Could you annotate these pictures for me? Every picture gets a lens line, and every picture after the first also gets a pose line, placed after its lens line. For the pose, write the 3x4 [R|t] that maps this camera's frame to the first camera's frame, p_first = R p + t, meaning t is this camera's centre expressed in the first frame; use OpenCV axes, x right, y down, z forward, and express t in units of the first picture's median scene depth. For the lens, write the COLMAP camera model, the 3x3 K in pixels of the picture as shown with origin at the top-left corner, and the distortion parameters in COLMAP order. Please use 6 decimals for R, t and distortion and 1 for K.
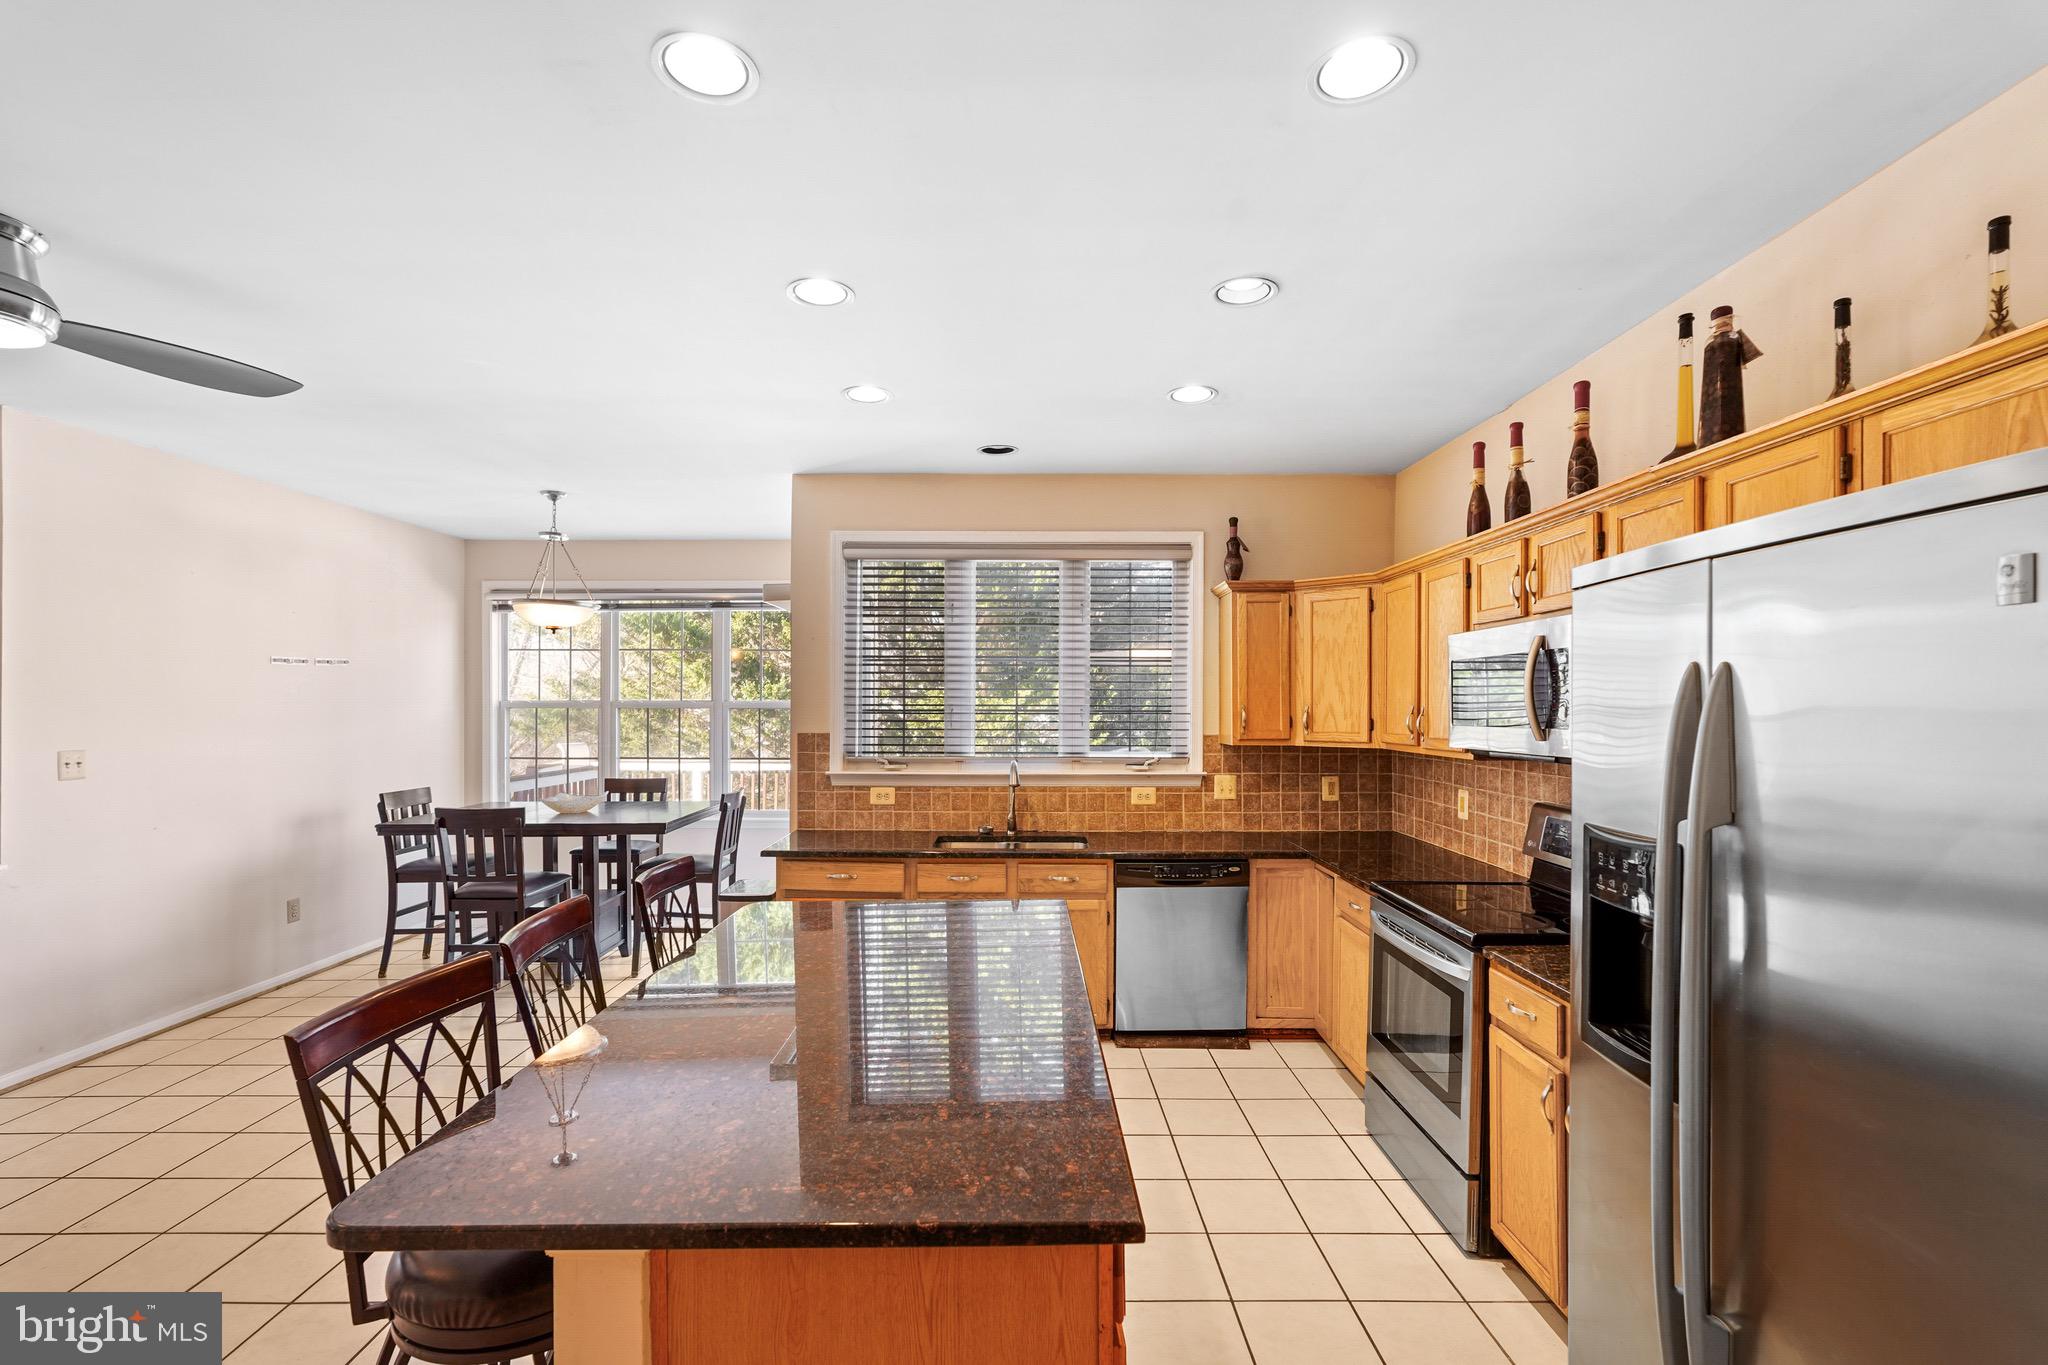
lens RADIAL K [[911.6, 0, 1024.9], [0, 911.6, 704.4], [0, 0, 1]] dist [-0.016118, 0.008424]
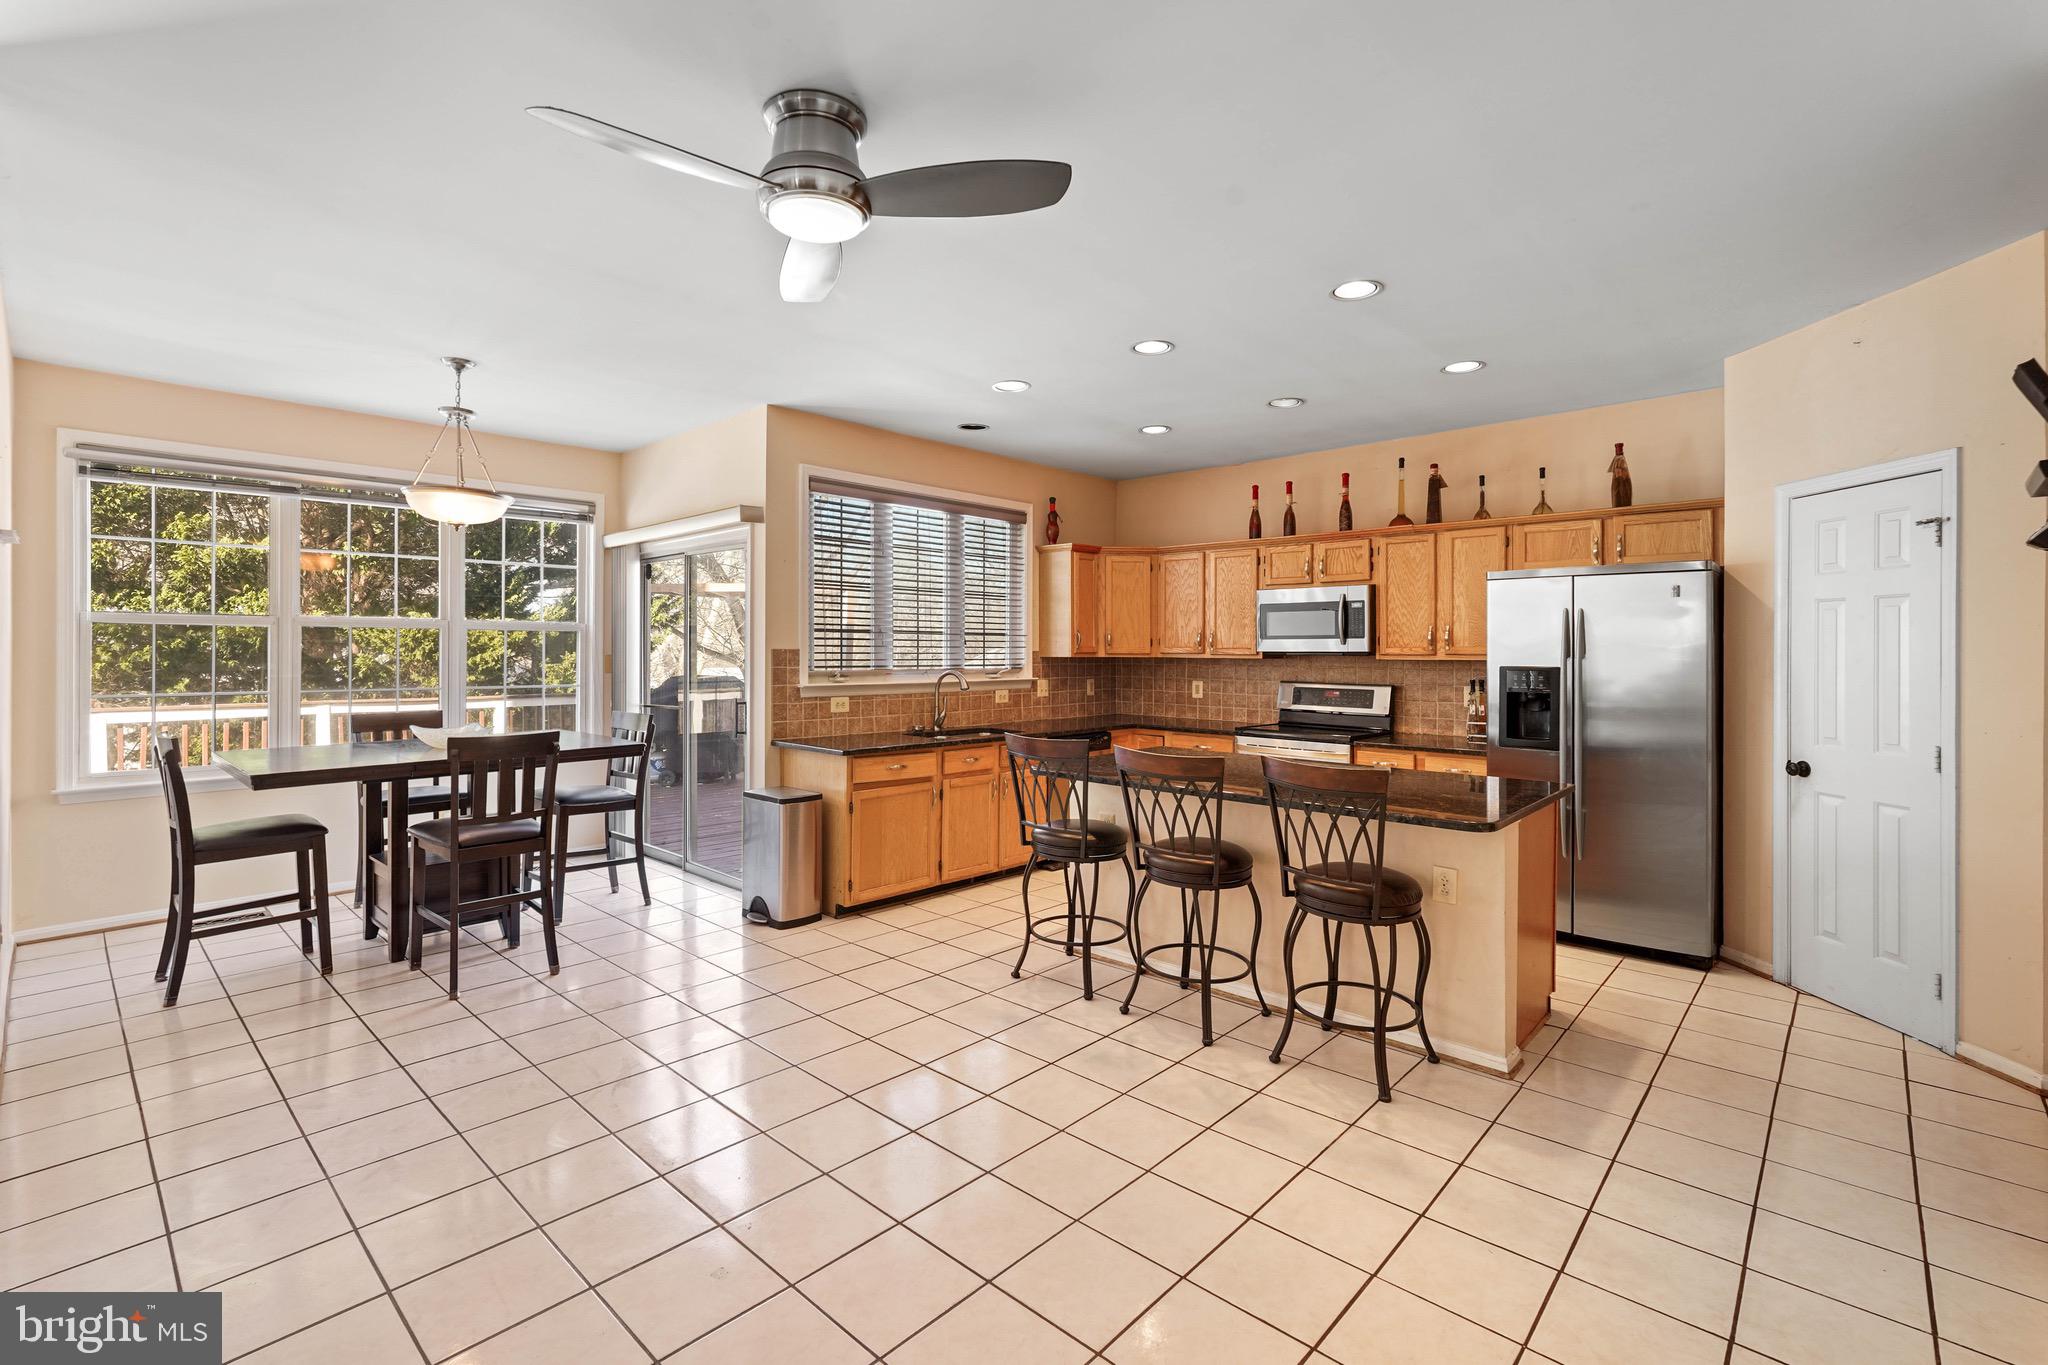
lens RADIAL K [[911.6, 0, 1027.1], [0, 911.6, 656.4], [0, 0, 1]] dist [-0.016118, 0.008424]
pose [[0.686667, -0.004342, 0.726959, -0.819739], [-0.003956, 0.999945, 0.009709, 0.028101], [-0.726961, -0.009543, 0.686612, 0.053049]]
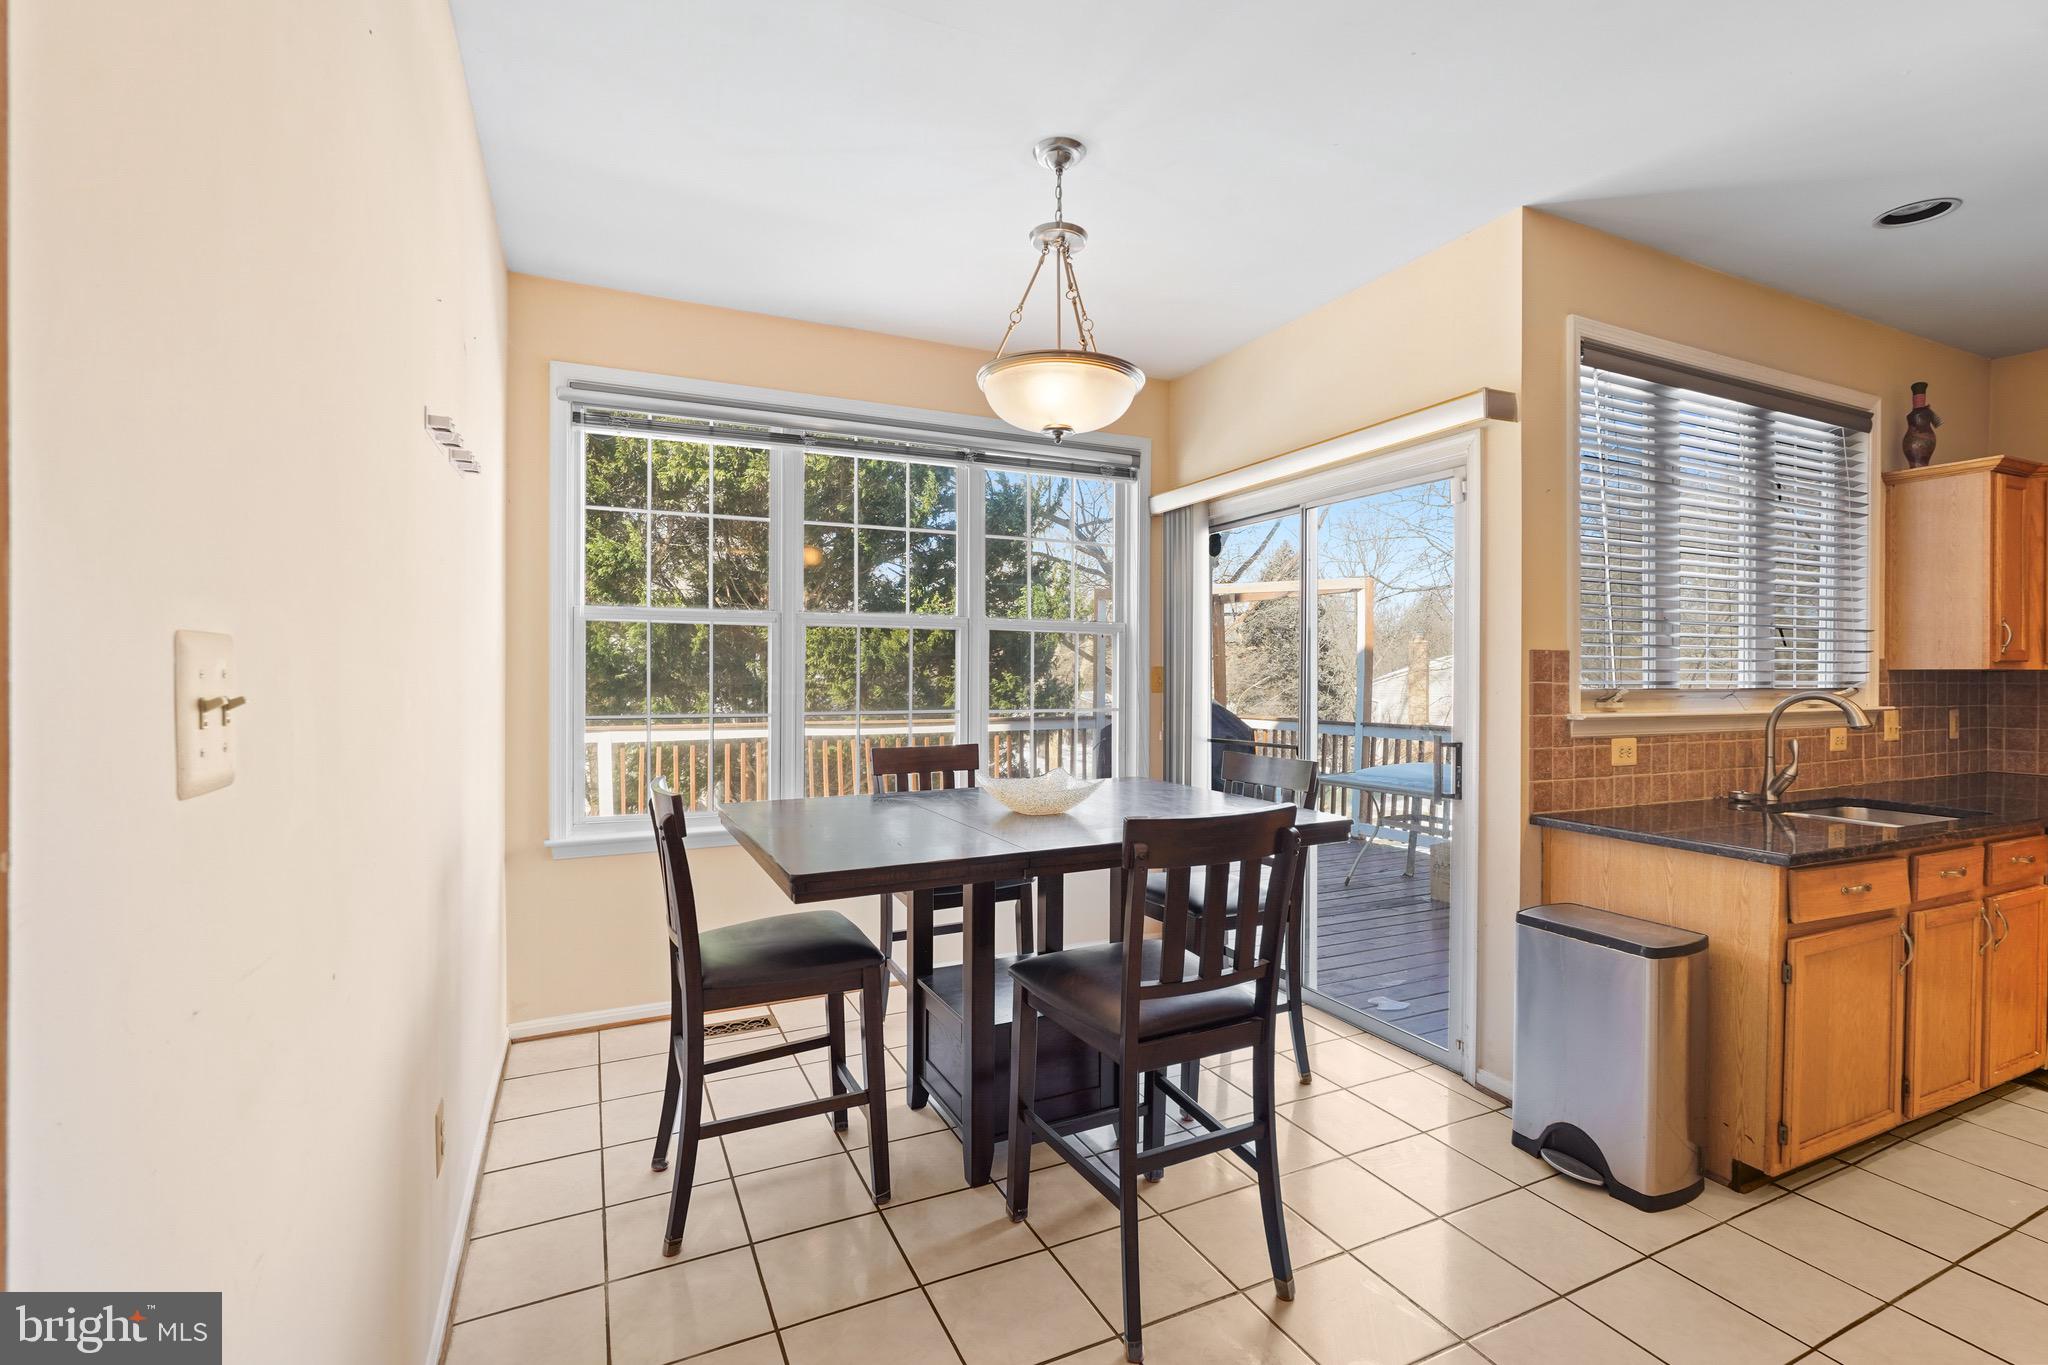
lens RADIAL K [[911.6, 0, 1020.9], [0, 911.6, 684.0], [0, 0, 1]] dist [-0.016118, 0.008424]
pose [[0.906073, -0.003842, 0.423103, -0.795704], [-0.001818, 0.999914, 0.012974, 0.046269], [-0.423117, -0.012525, 0.905988, 0.610696]]
